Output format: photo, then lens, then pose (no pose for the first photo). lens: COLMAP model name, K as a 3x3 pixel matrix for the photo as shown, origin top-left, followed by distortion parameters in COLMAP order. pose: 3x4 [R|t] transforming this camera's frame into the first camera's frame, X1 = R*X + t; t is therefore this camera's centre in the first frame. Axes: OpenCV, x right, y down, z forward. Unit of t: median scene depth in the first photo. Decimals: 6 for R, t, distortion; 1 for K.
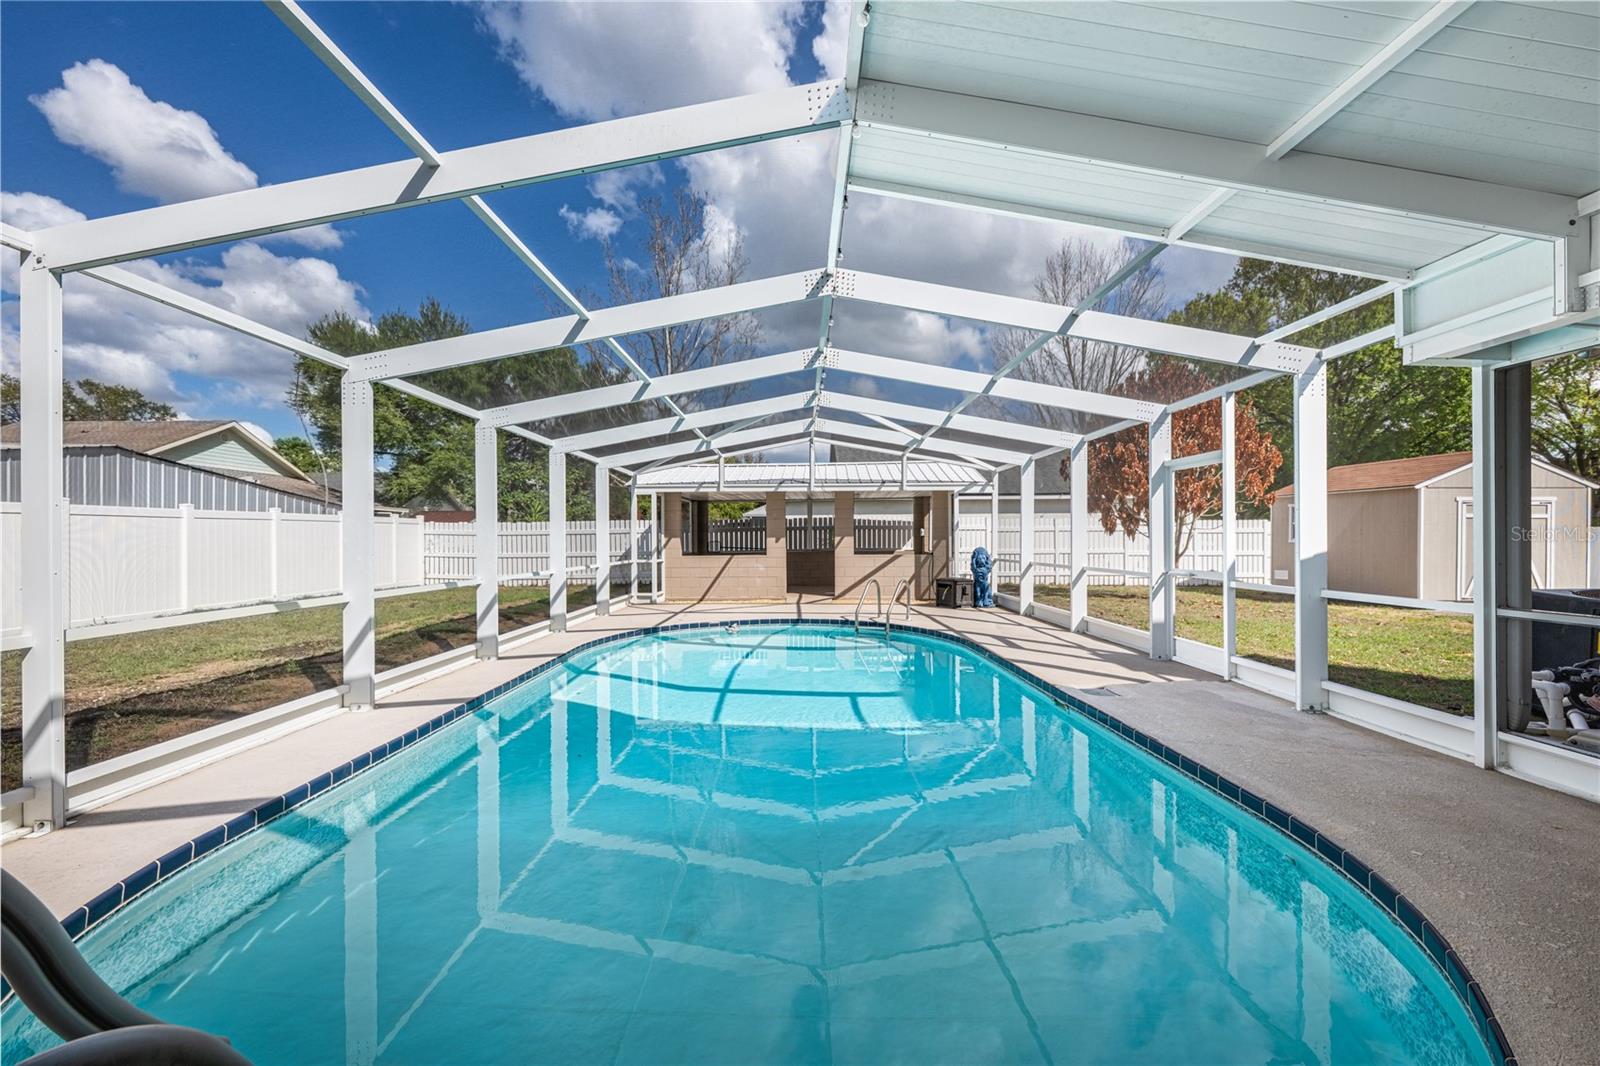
lens RADIAL K [[637.2, 0, 793.2], [0, 637.2, 550.3], [0, 0, 1]] dist [0.000345, 0.000008]
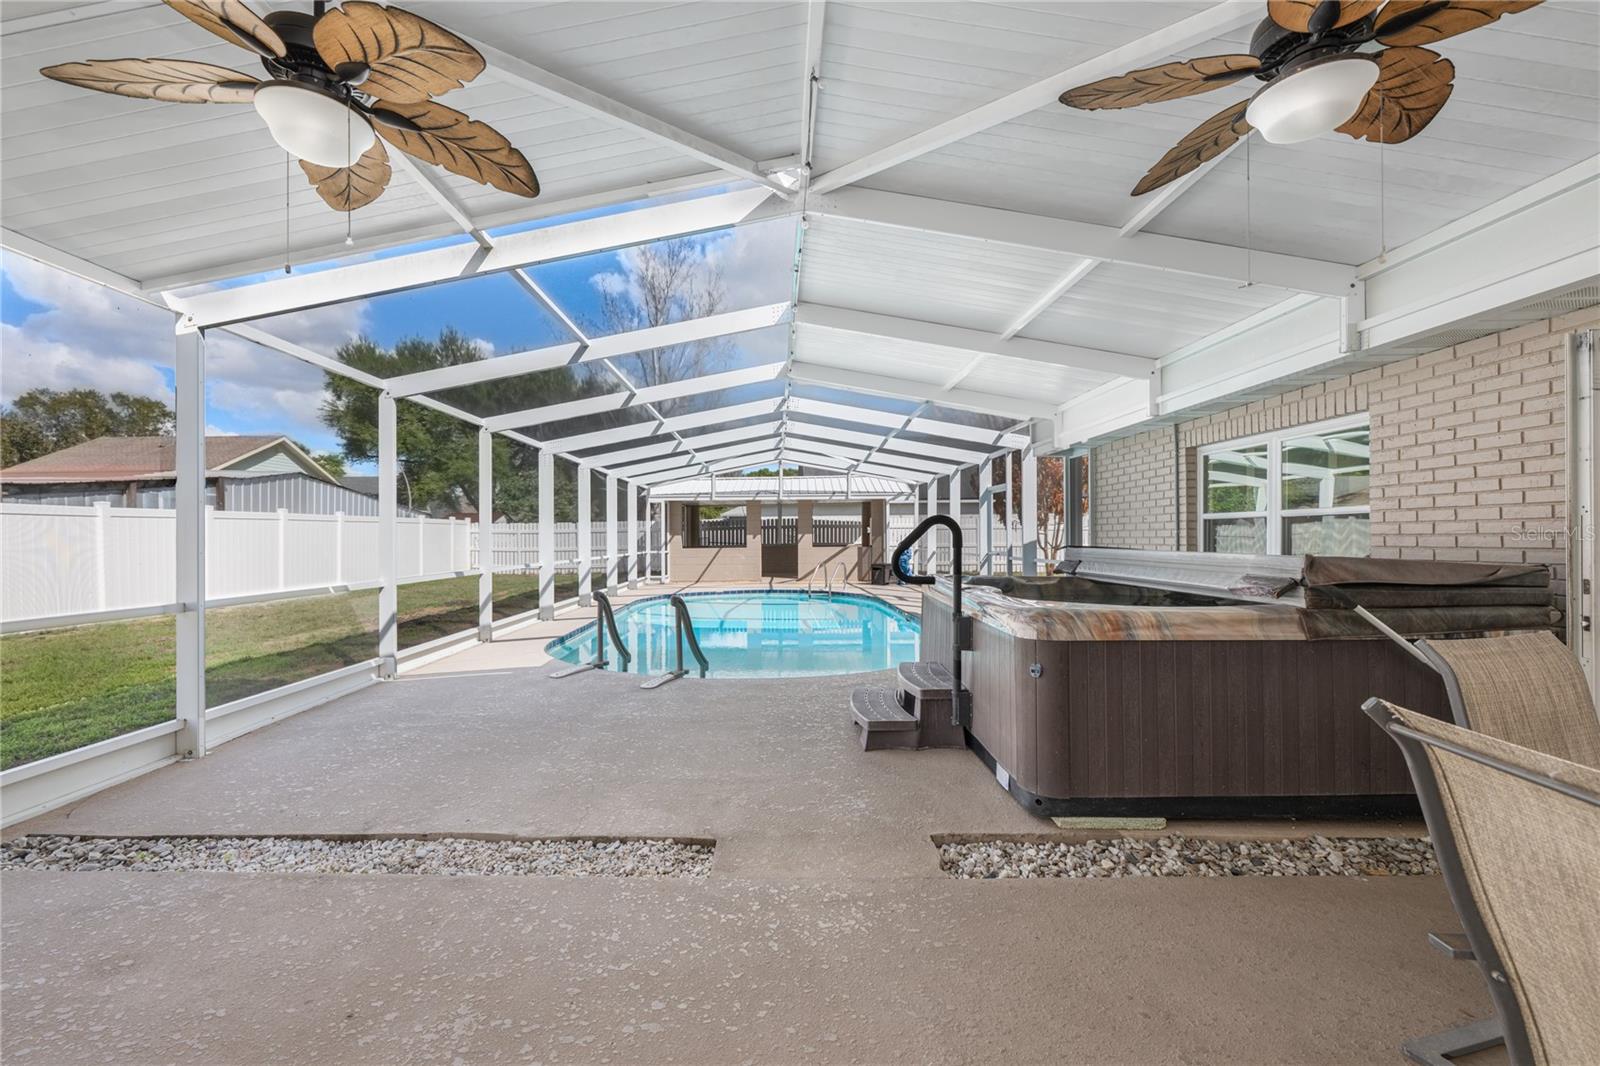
lens RADIAL K [[642.0, 0, 792.2], [0, 642.0, 537.1], [0, 0, 1]] dist [-0.001190, -0.000042]
pose [[0.999267, -0.003399, 0.038140, 0.001776], [0.004067, 0.999839, -0.017449, 0.008732], [-0.038075, 0.017591, 0.999120, -0.317668]]
